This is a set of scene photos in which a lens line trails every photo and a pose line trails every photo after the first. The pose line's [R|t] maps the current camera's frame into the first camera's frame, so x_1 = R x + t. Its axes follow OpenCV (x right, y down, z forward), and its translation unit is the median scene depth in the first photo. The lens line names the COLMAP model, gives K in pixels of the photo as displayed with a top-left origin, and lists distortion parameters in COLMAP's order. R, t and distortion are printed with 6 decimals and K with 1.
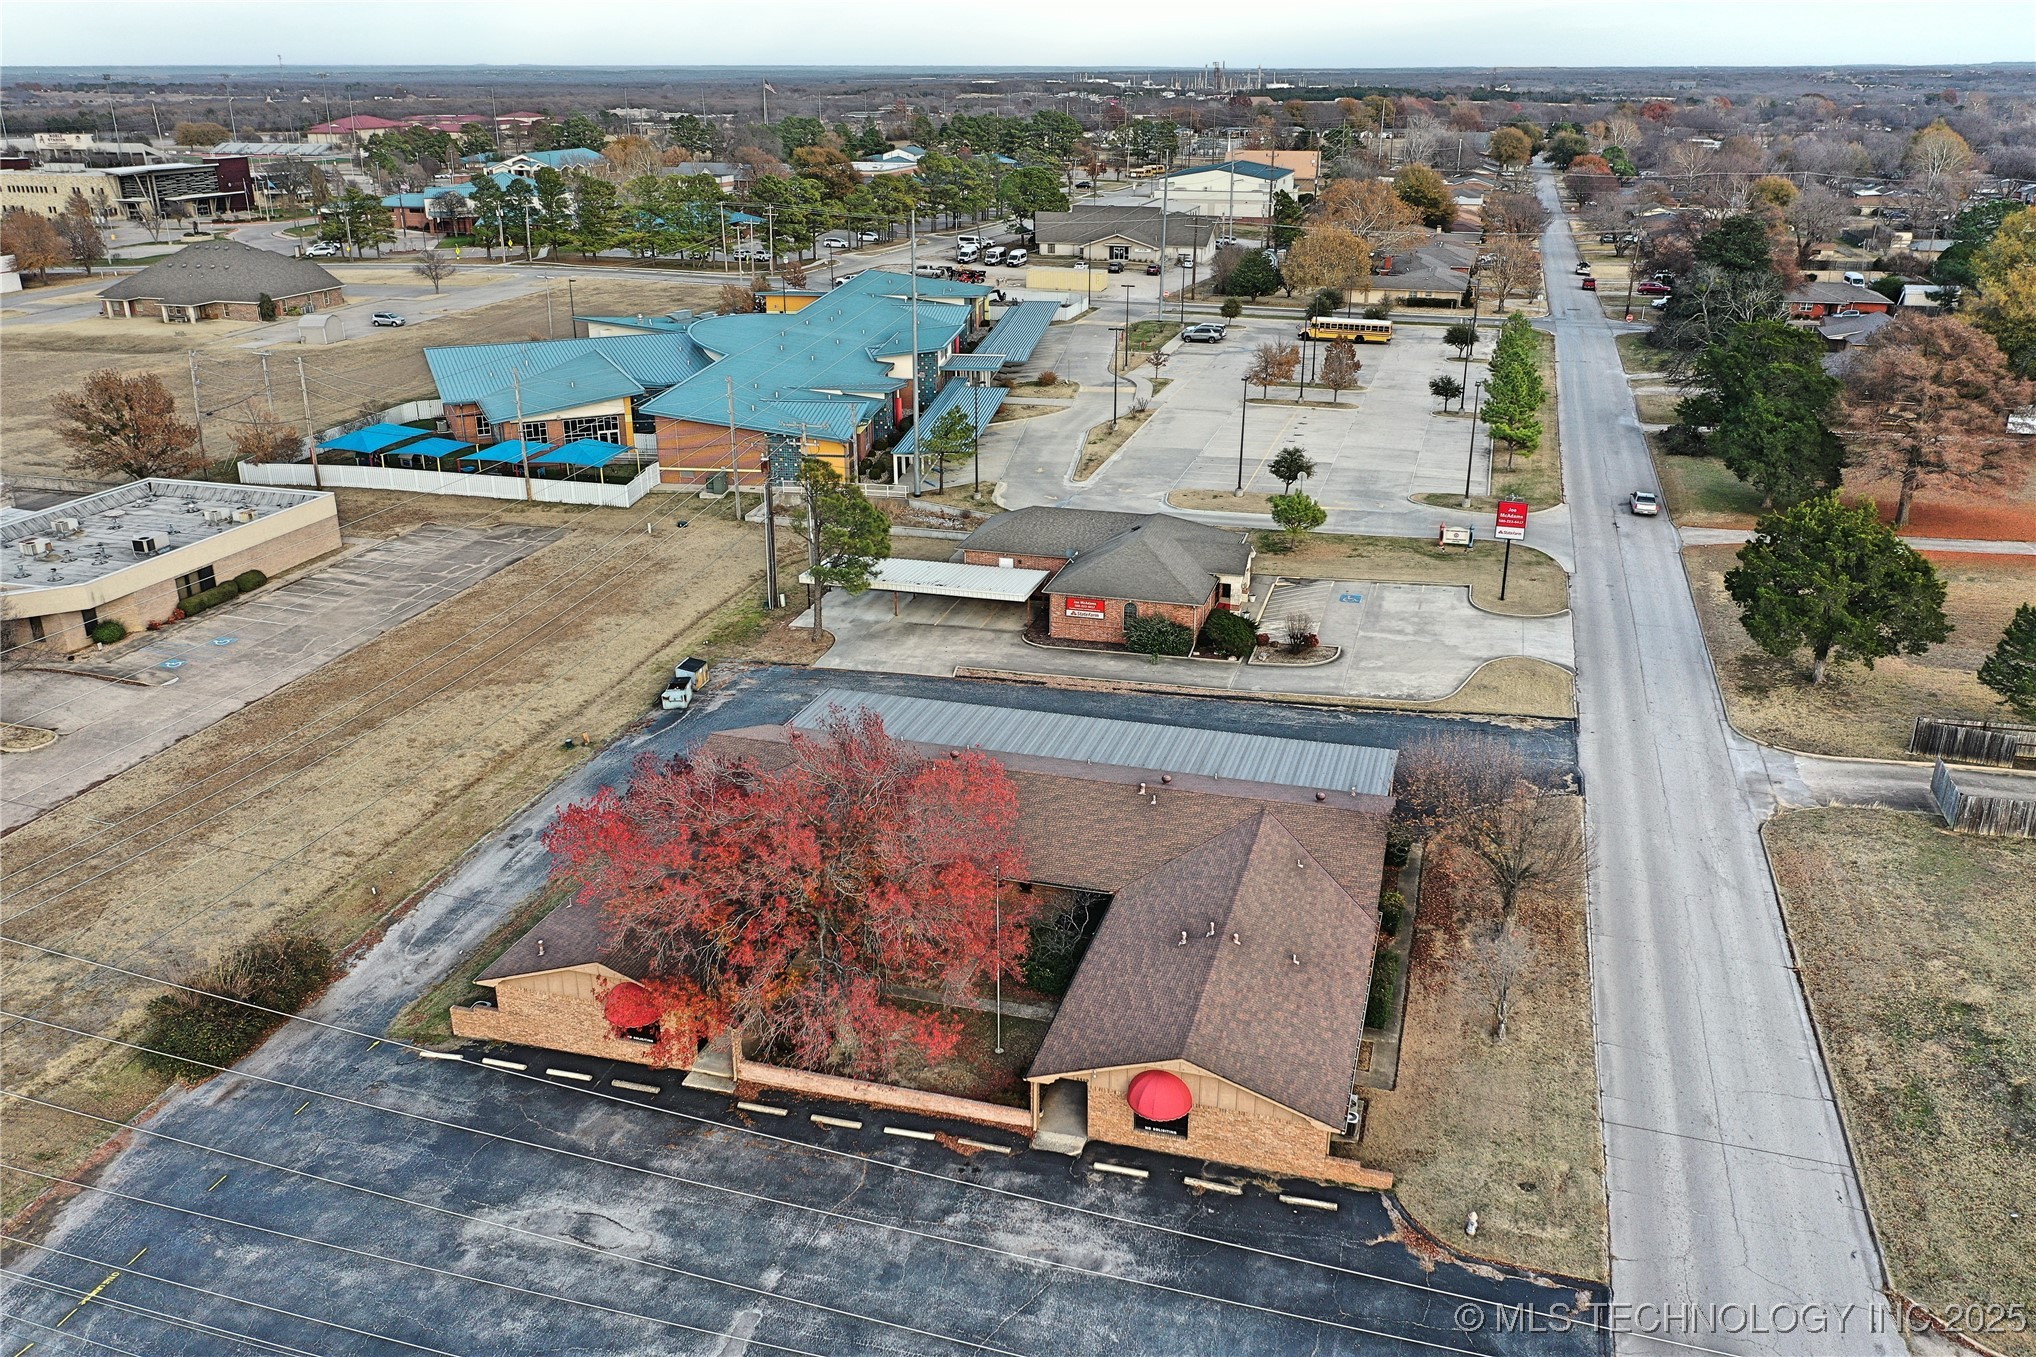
lens RADIAL K [[1597.8, 0, 1016.8], [0, 1597.8, 687.3], [0, 0, 1]] dist [-0.006070, 0.011752]
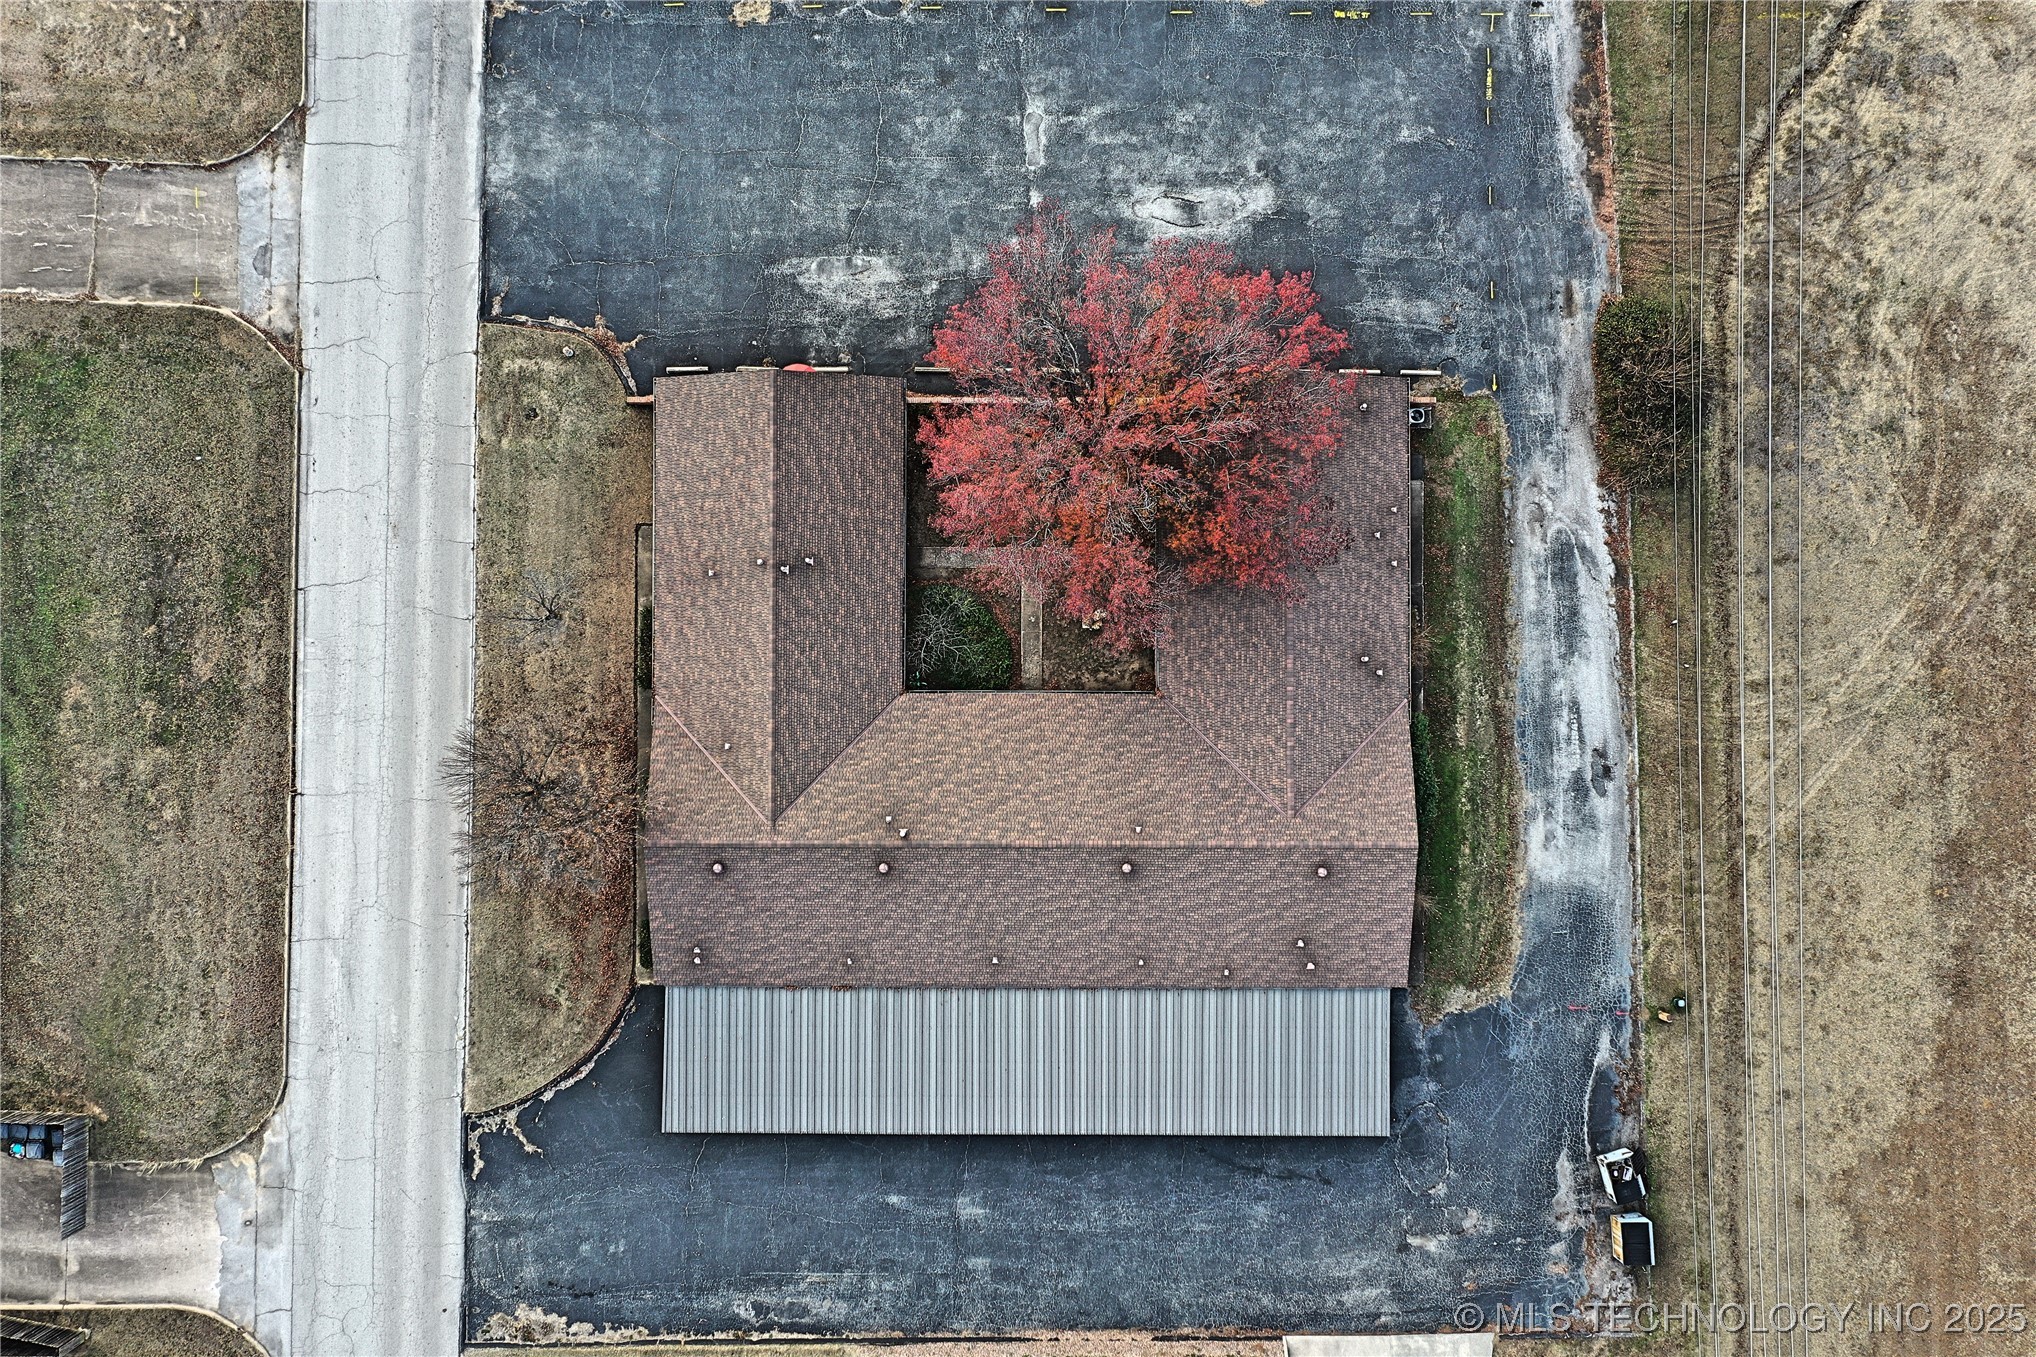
lens RADIAL K [[1597.8, 0, 1019.6], [0, 1597.8, 678.9], [0, 0, 1]] dist [-0.006070, 0.011752]
pose [[-0.959589, 0.281372, 0.004422, -0.006595], [-0.093919, -0.335036, 0.937513, -0.319099], [0.265271, 0.899211, 0.347922, 0.248457]]
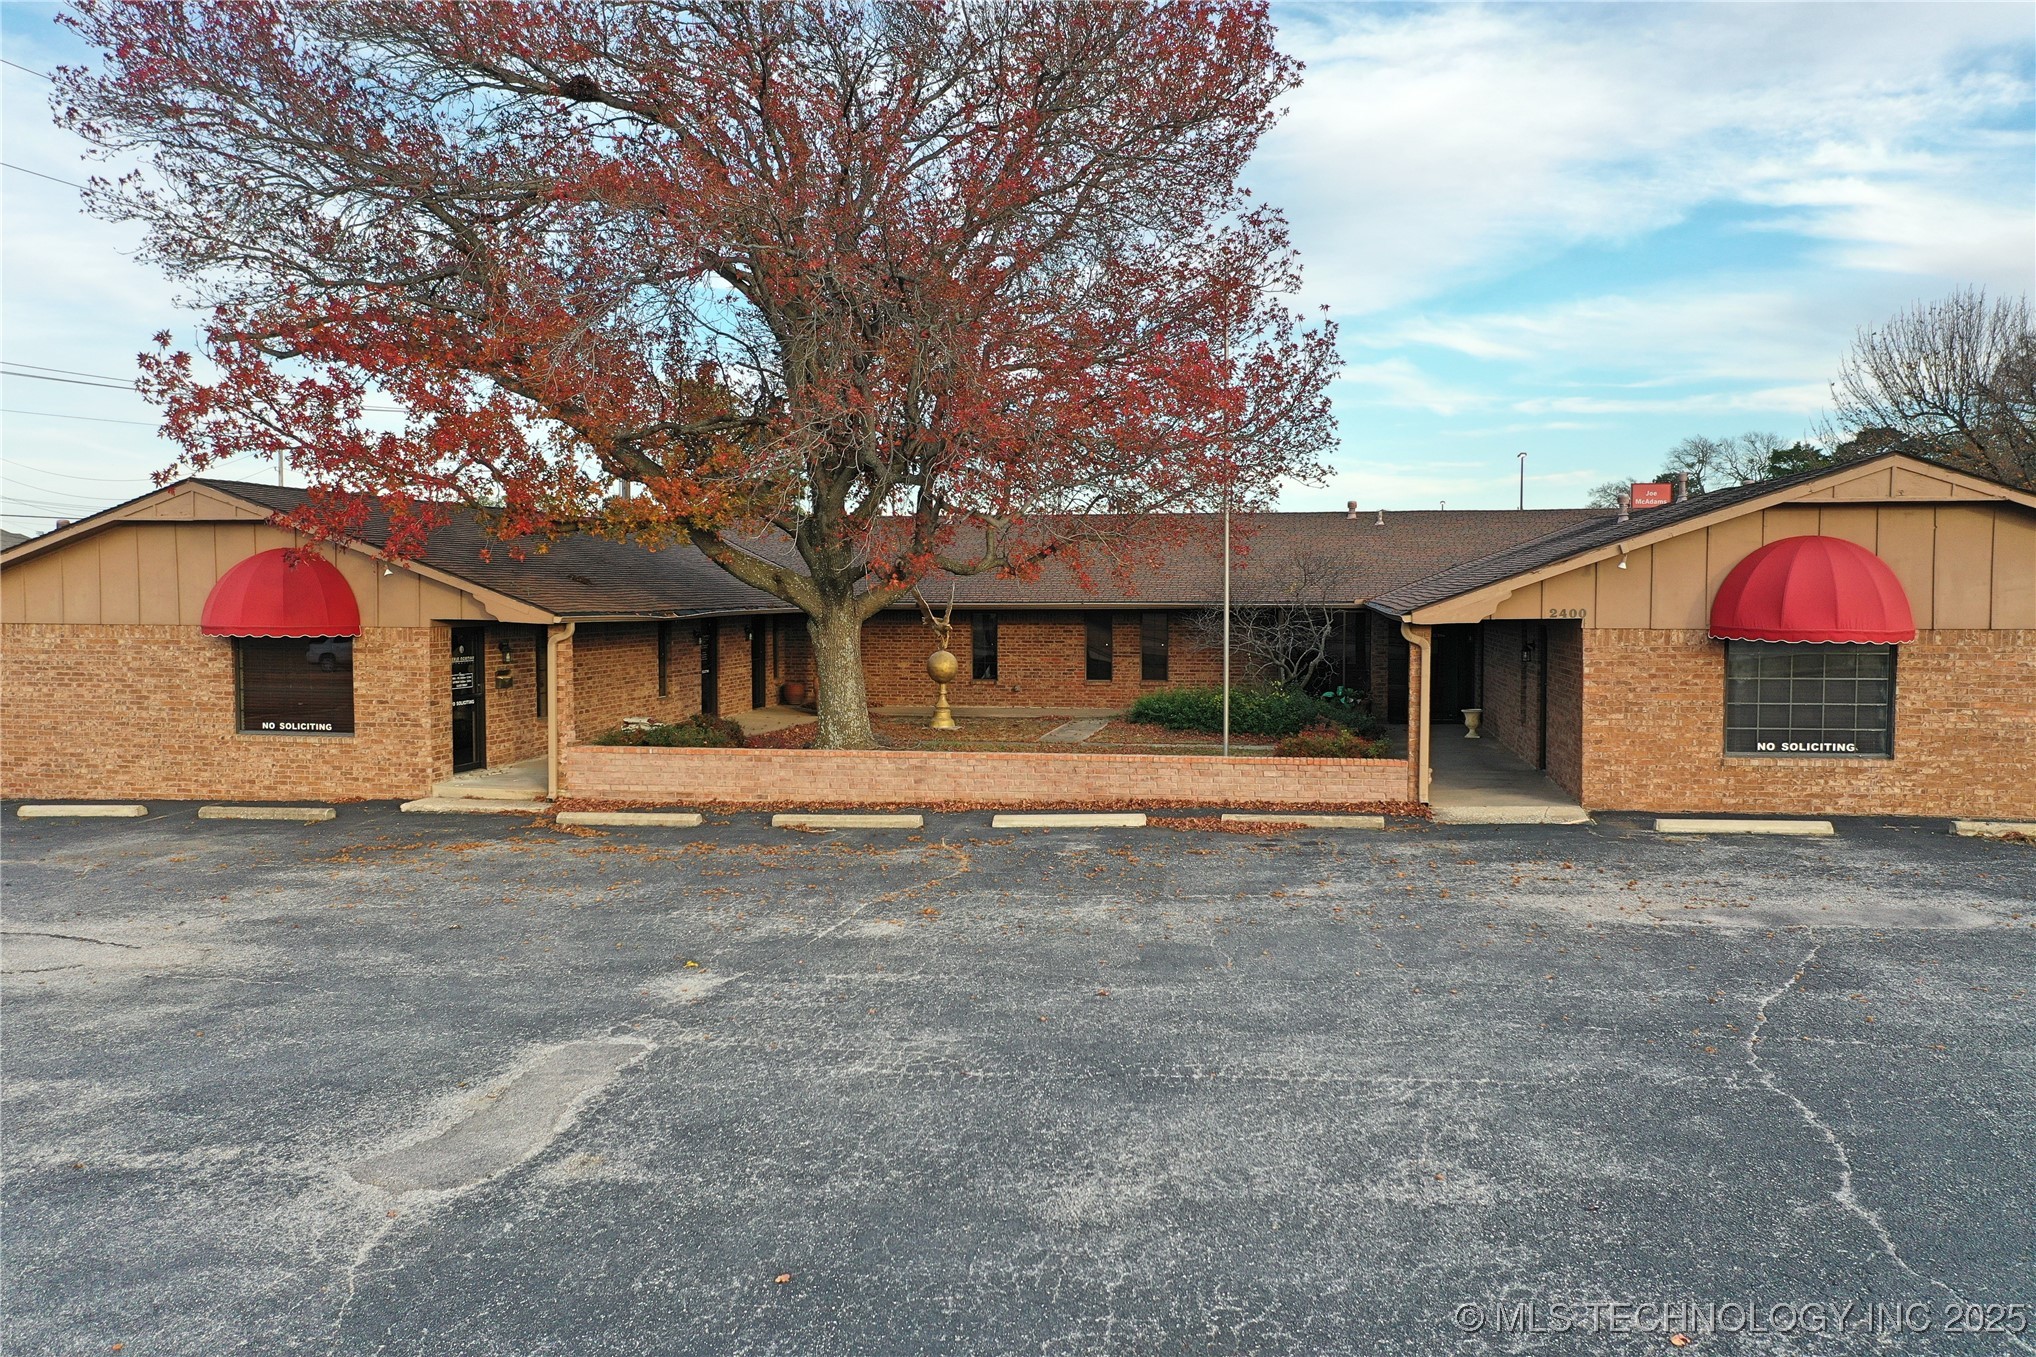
lens RADIAL K [[1597.8, 0, 1023.9], [0, 1597.8, 674.6], [0, 0, 1]] dist [-0.006070, 0.011752]
pose [[0.994233, -0.006188, 0.107060, -0.036311], [0.039427, 0.949506, -0.311263, 0.113104], [-0.099728, 0.313689, 0.944274, 0.212261]]
